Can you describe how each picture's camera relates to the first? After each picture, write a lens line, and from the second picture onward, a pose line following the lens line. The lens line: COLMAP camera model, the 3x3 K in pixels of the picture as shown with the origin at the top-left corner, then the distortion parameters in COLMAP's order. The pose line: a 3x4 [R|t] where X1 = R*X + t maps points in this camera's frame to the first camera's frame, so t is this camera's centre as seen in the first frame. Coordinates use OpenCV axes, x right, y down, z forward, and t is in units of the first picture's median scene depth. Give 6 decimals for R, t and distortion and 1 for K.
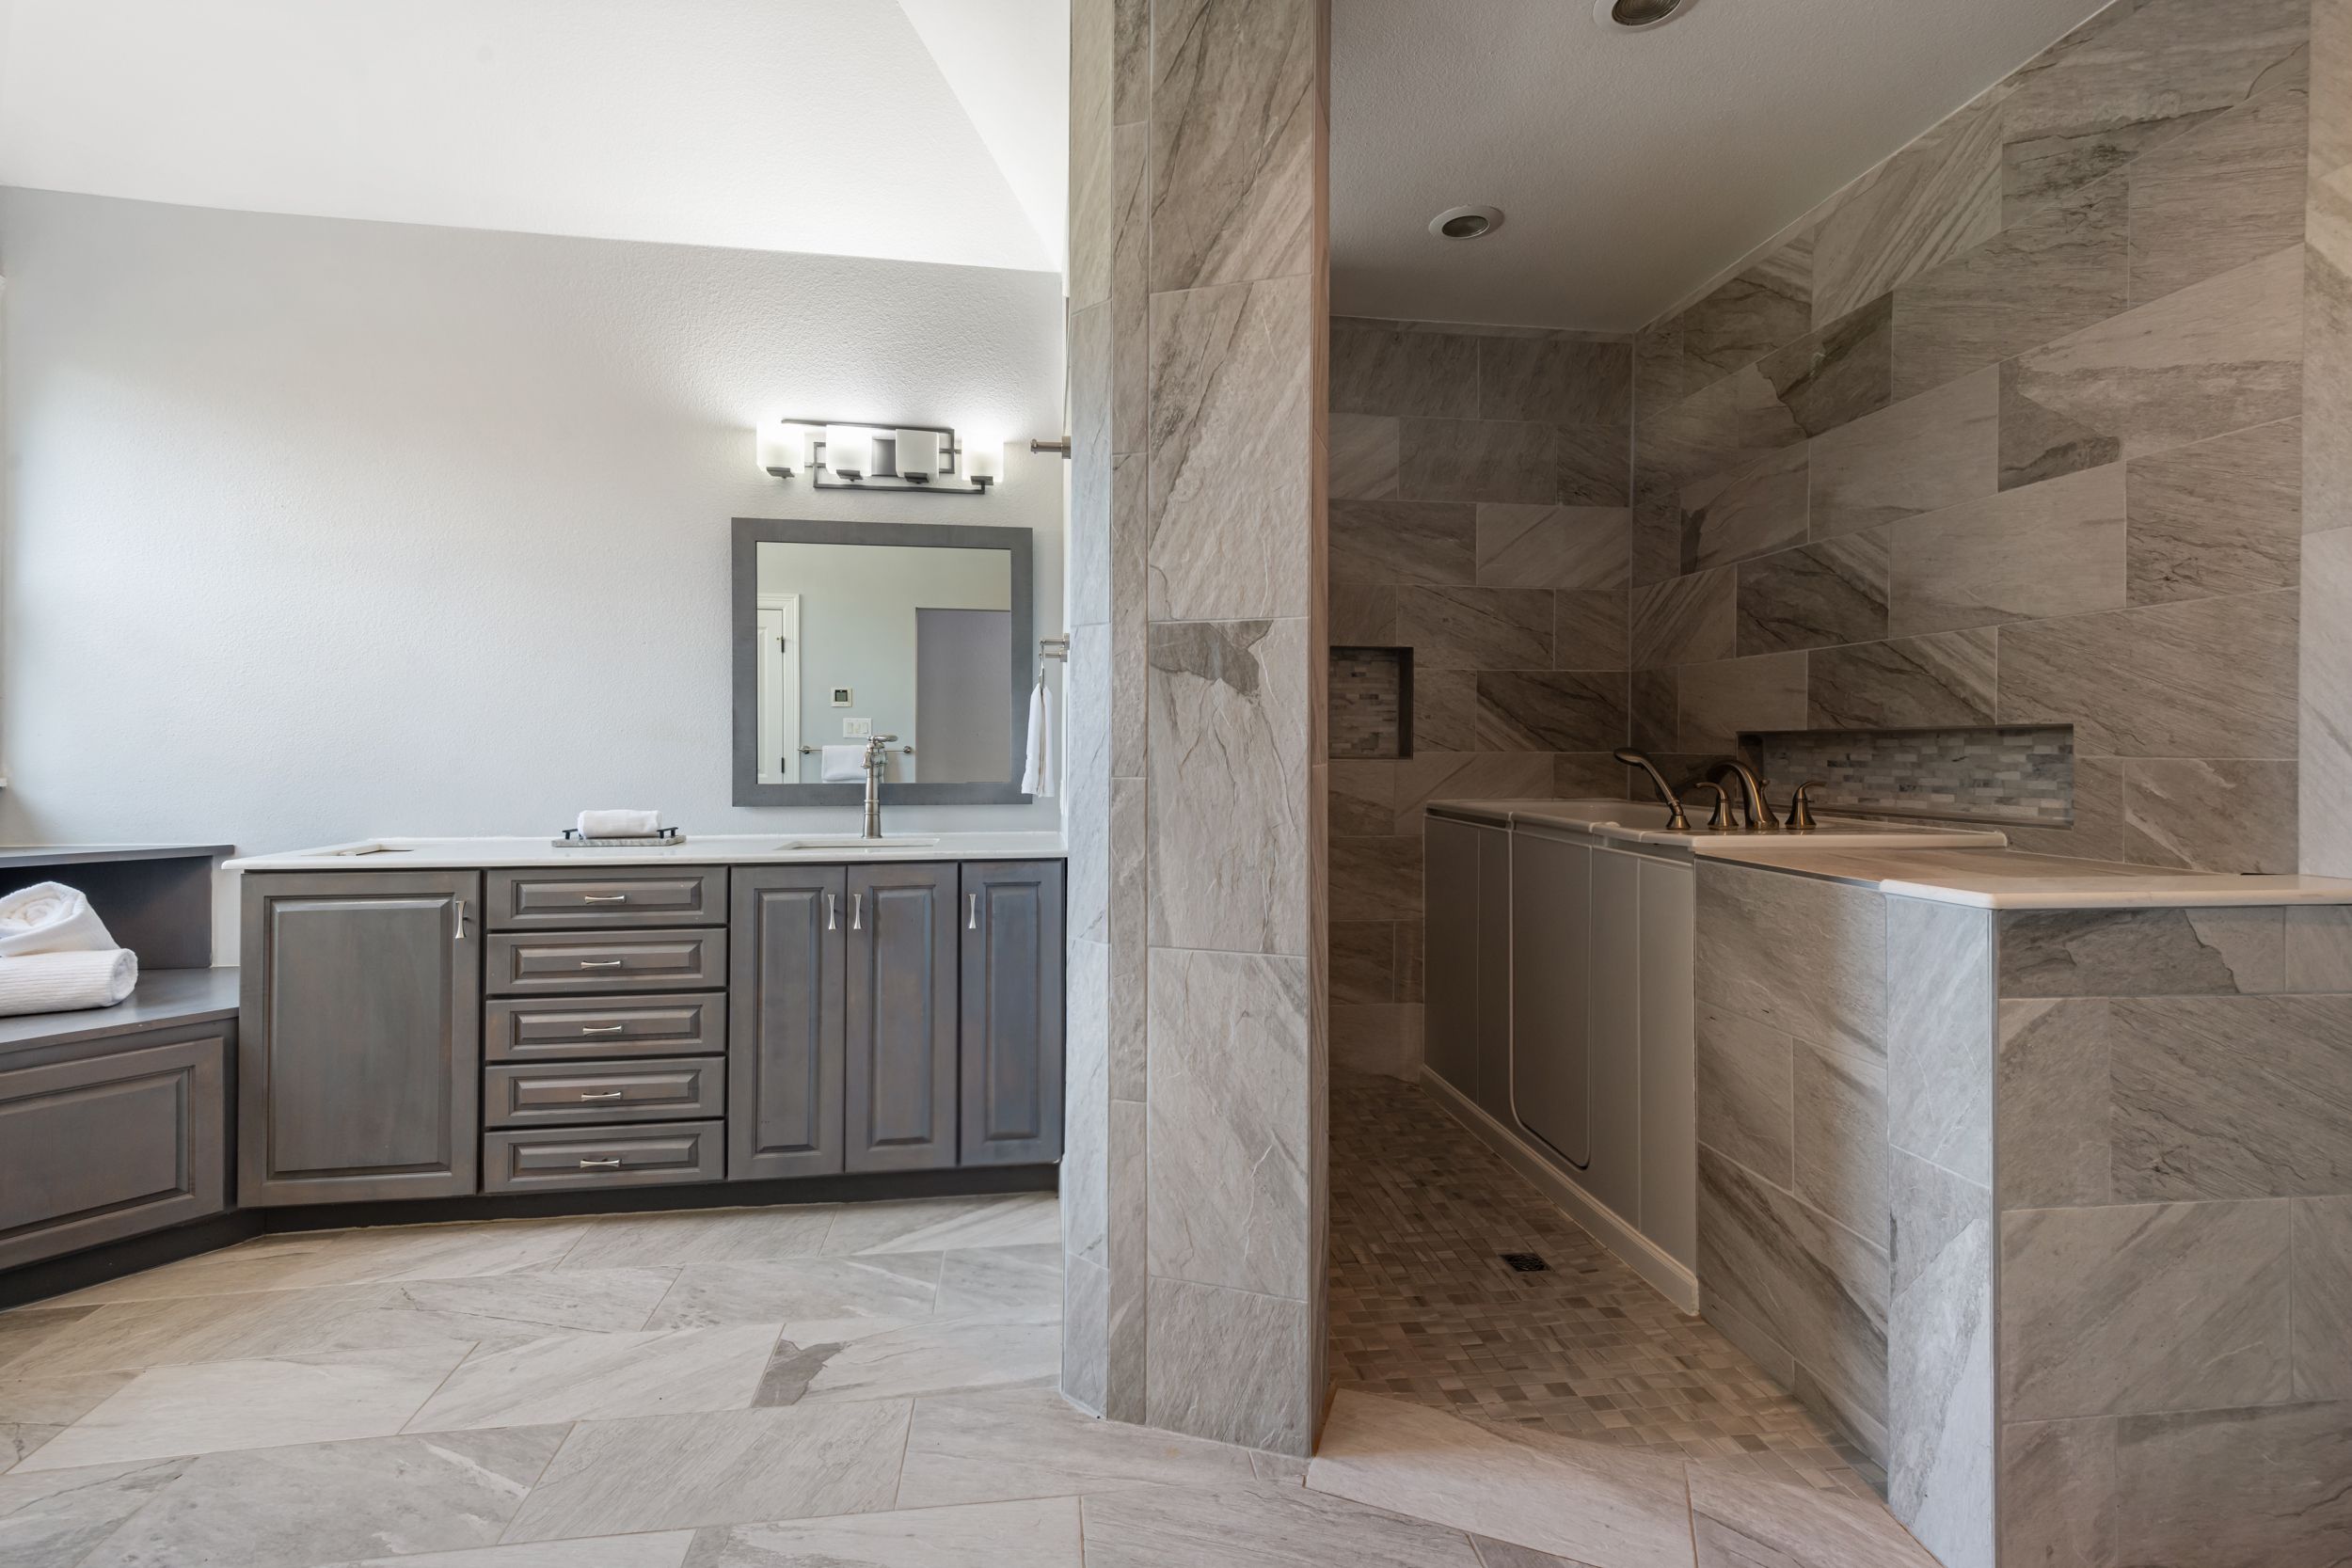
lens RADIAL K [[1085.5, 0, 1181.4], [0, 1085.5, 720.4], [0, 0, 1]] dist [0.023136, -0.010496]
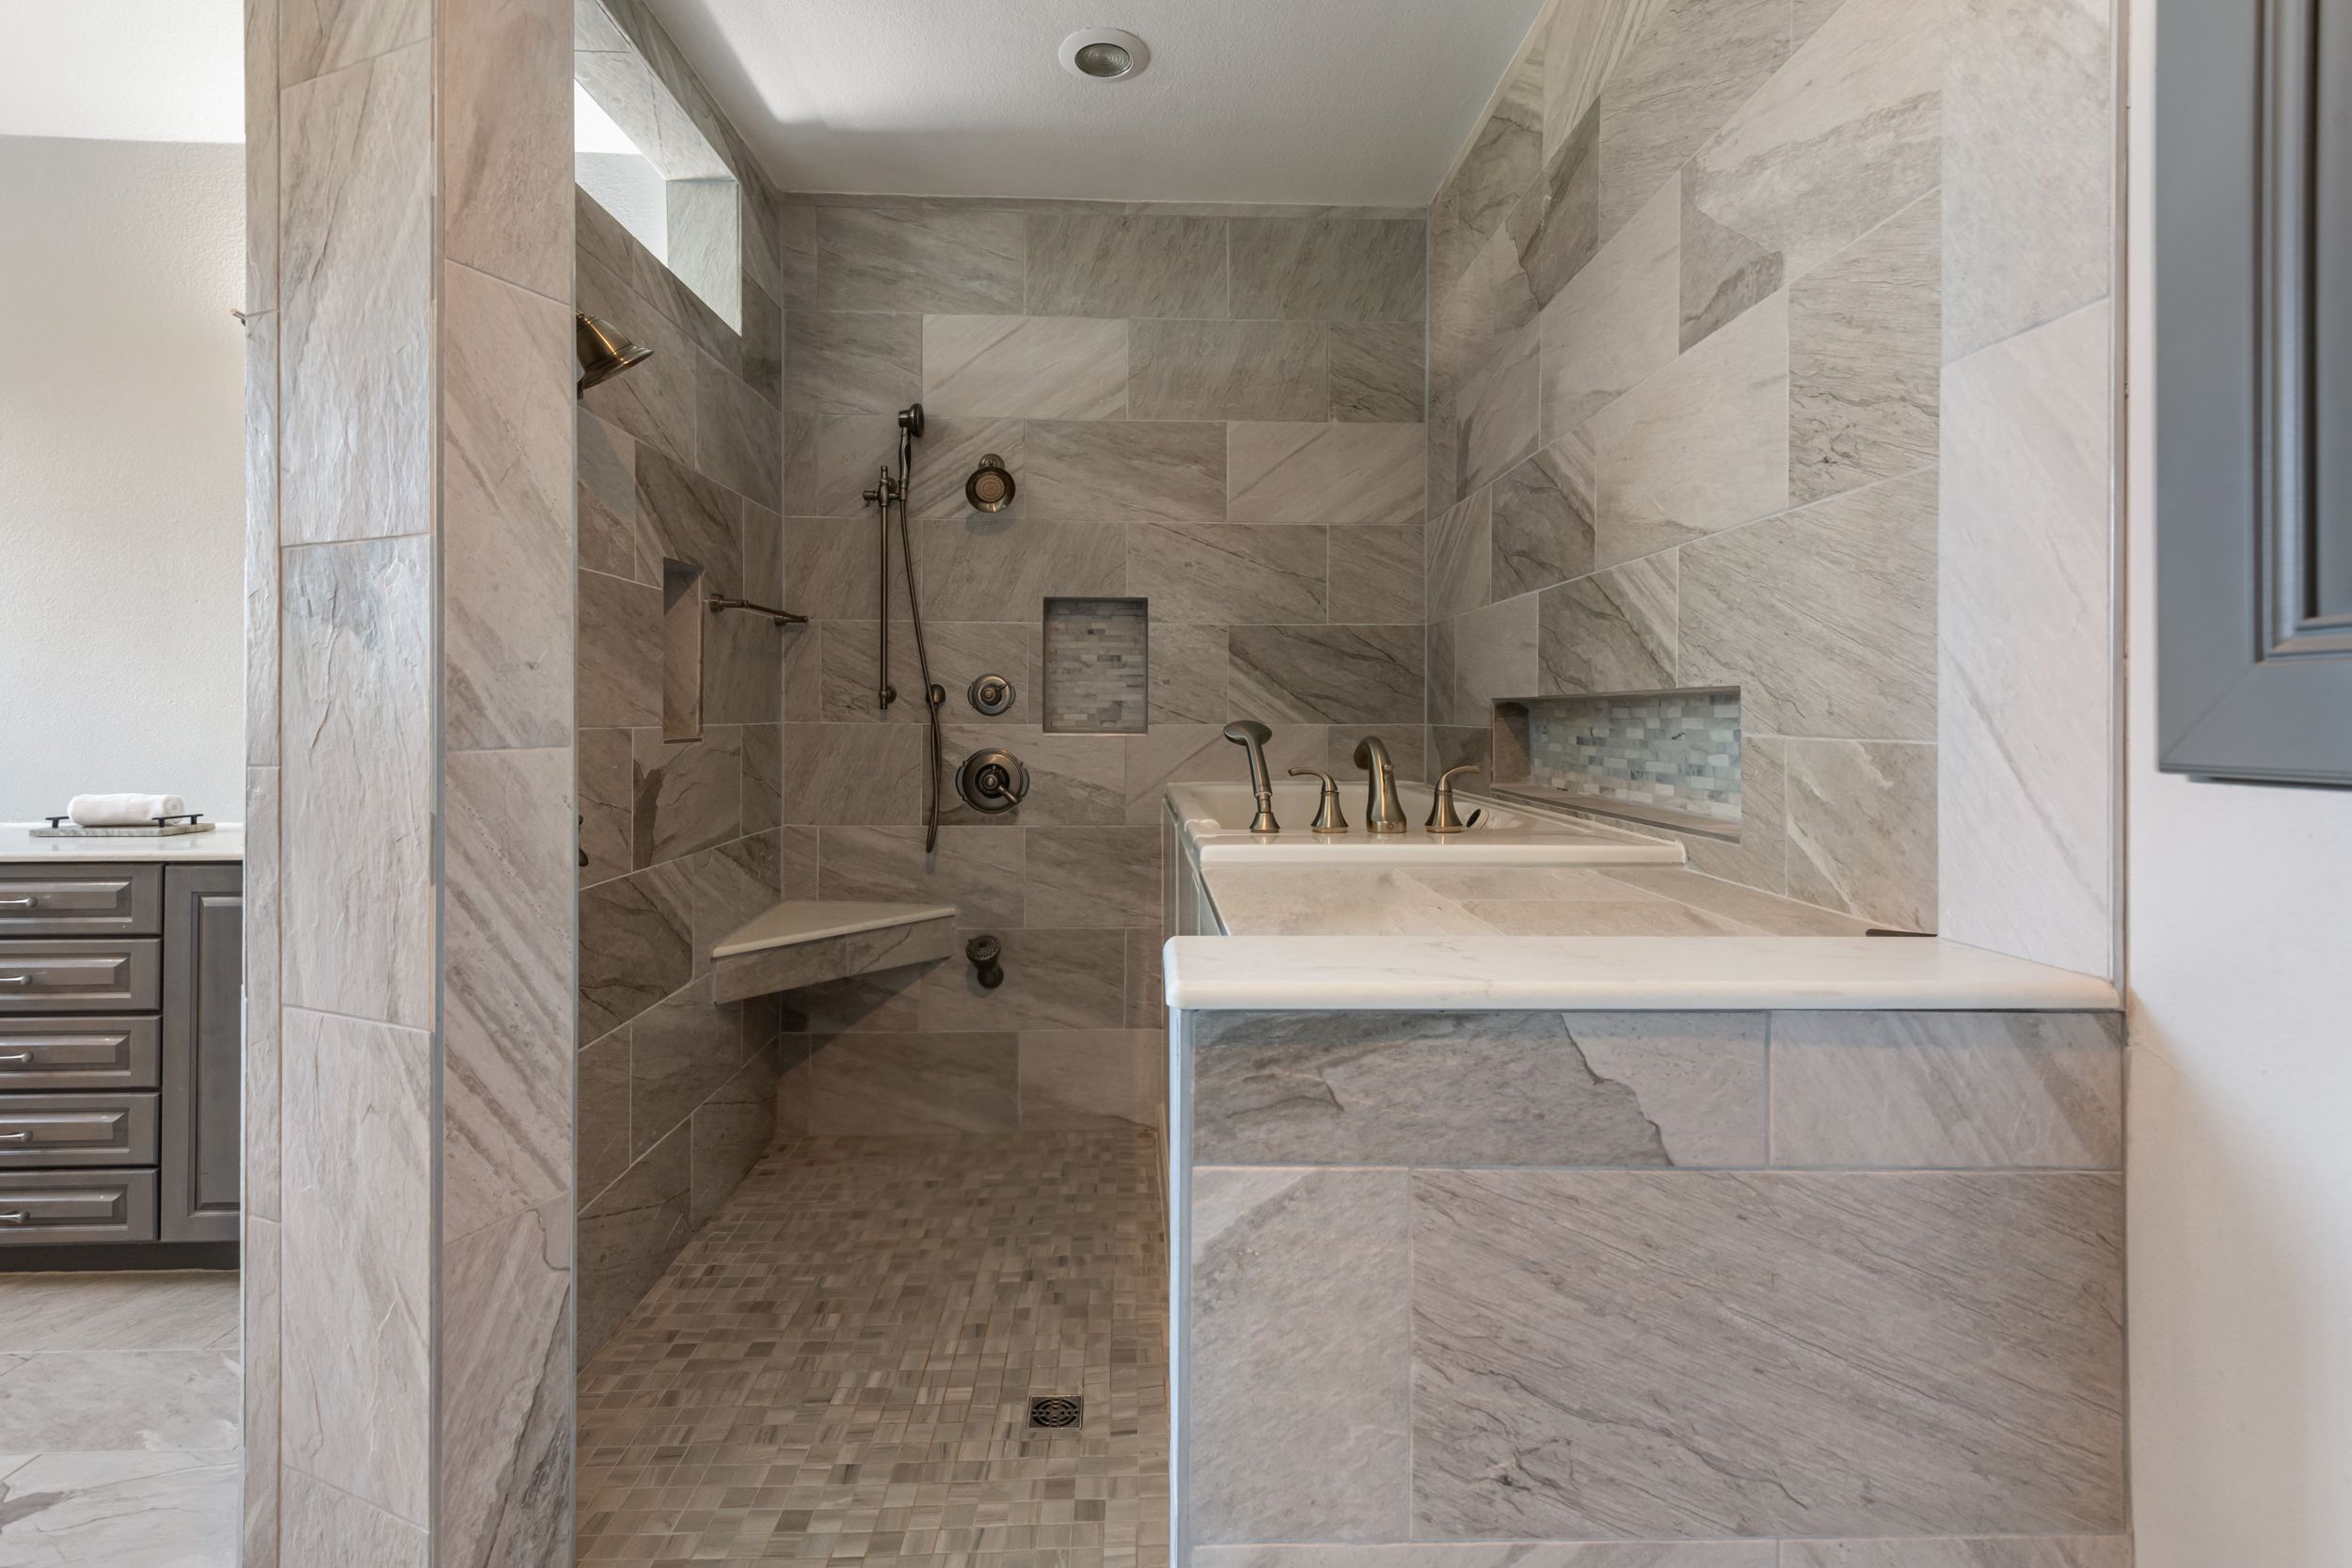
lens RADIAL K [[1095.0, 0, 1177.4], [0, 1095.0, 686.2], [0, 0, 1]] dist [0.034059, -0.020752]
pose [[0.994525, -0.004303, -0.104415, 0.572142], [0.004089, 0.999989, -0.002263, 0.003493], [0.104423, 0.001823, 0.994531, 0.307319]]
